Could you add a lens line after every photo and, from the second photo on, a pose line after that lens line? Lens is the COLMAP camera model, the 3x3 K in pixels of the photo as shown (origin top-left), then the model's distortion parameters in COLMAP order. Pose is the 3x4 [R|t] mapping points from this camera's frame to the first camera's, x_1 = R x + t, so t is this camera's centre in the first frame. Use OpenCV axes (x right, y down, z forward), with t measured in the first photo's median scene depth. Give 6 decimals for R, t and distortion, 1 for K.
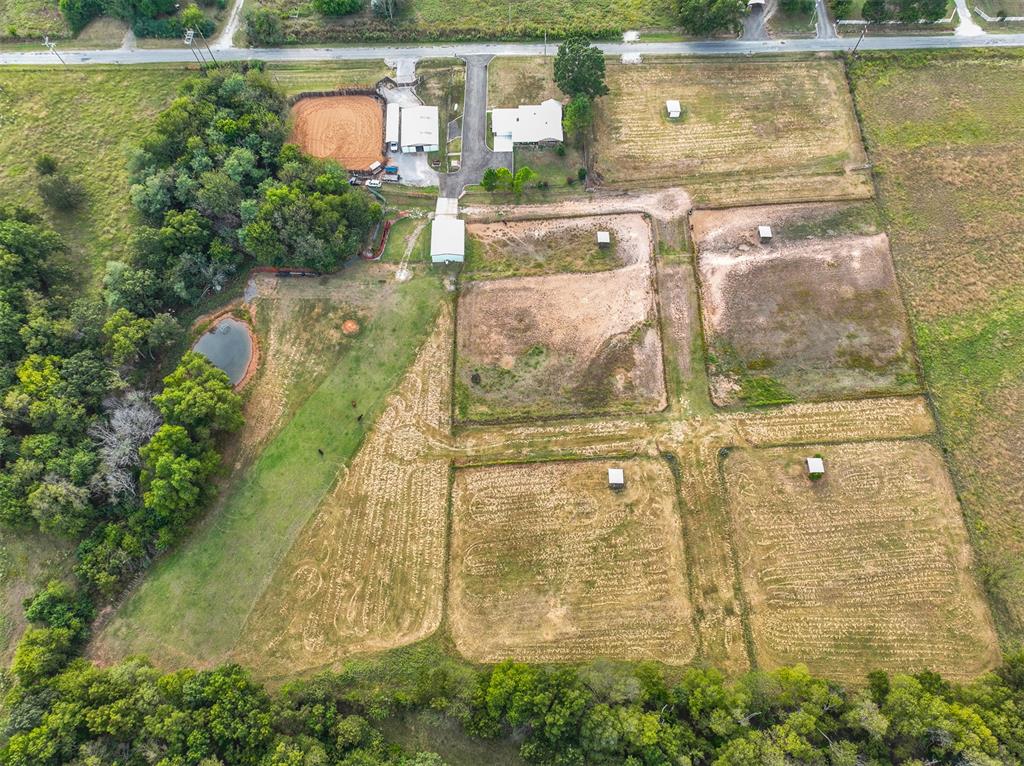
lens RADIAL K [[712.2, 0, 510.7], [0, 712.2, 383.5], [0, 0, 1]] dist [-0.002763, 0.005616]
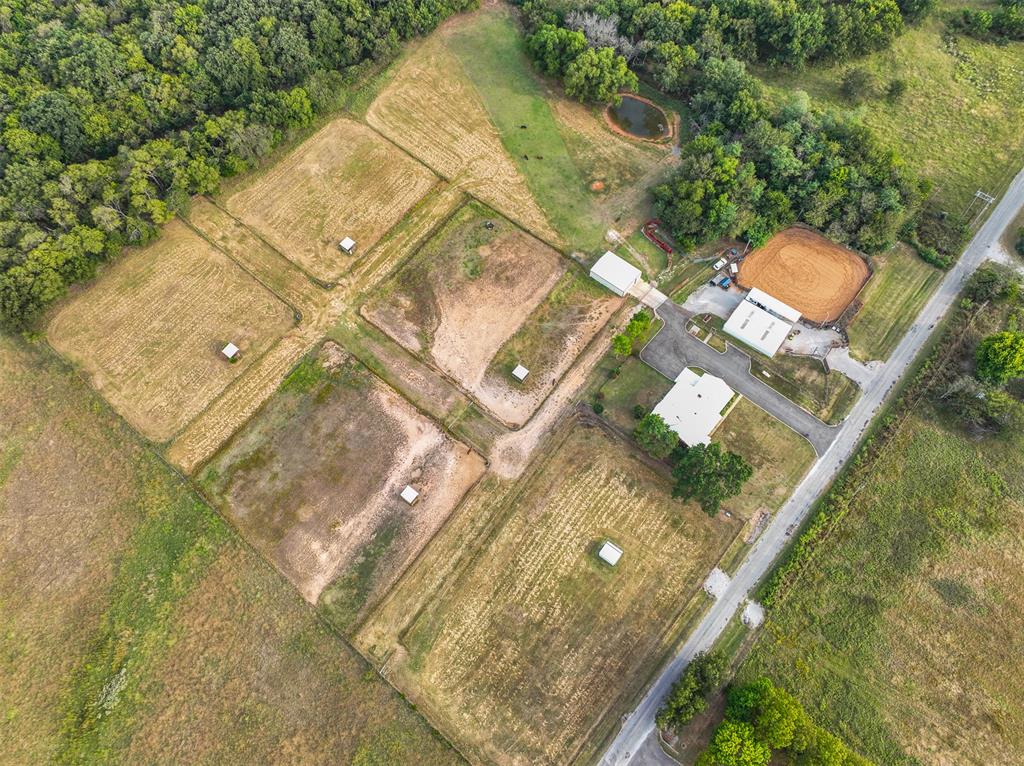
lens RADIAL K [[712.2, 0, 510.0], [0, 712.2, 381.8], [0, 0, 1]] dist [-0.002763, 0.005616]
pose [[-0.643469, 0.697557, -0.315217, 0.465694], [-0.679026, -0.330058, 0.655733, -0.857019], [0.353372, 0.635984, 0.686041, 0.334738]]
